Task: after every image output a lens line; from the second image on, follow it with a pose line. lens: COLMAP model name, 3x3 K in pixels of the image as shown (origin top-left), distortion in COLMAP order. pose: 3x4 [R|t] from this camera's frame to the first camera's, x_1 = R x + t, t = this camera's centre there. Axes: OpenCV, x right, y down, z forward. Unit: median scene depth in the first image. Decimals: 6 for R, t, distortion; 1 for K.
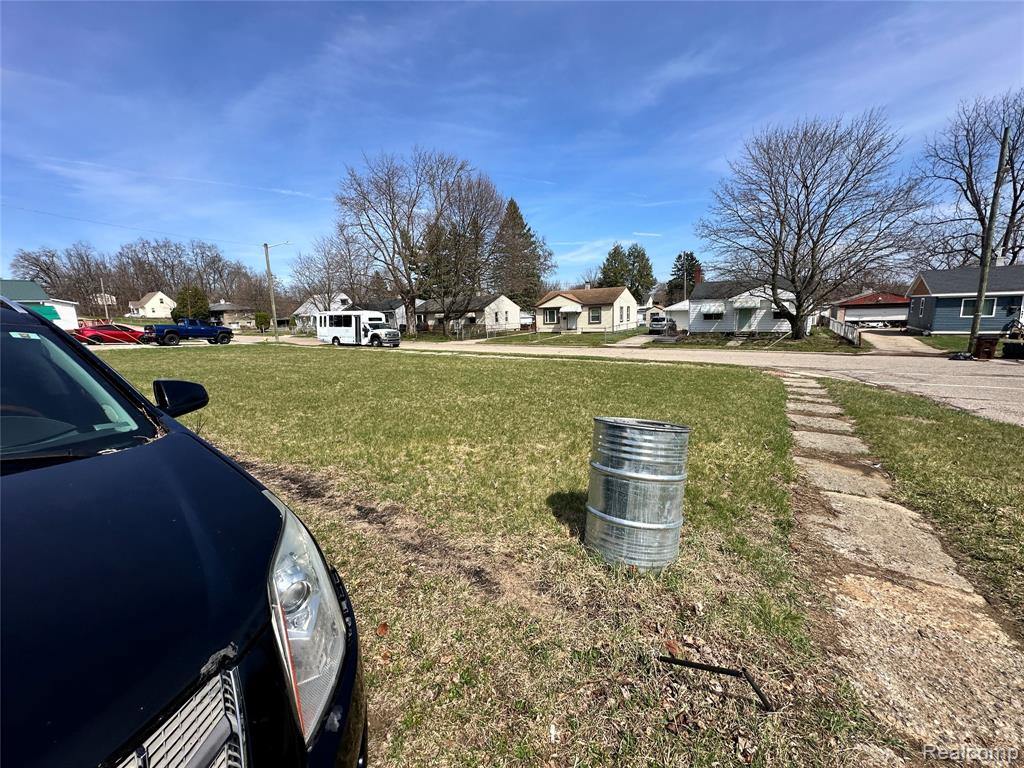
lens RADIAL K [[410.8, 0, 510.4], [0, 410.8, 384.5], [0, 0, 1]] dist [-0.003931, 0.001270]
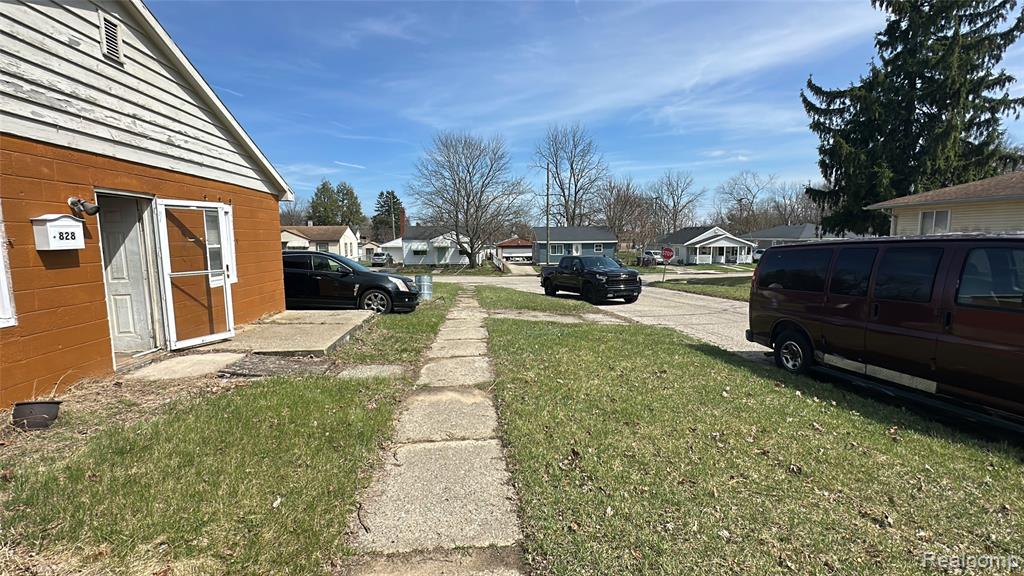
lens RADIAL K [[449.1, 0, 510.5], [0, 449.1, 281.8], [0, 0, 1]] dist [-0.003148, 0.000681]
pose [[0.787576, -0.028527, 0.615557, -0.165265], [0.086700, 0.994121, -0.064858, 0.045214], [-0.610088, 0.104450, 0.785419, -0.295038]]
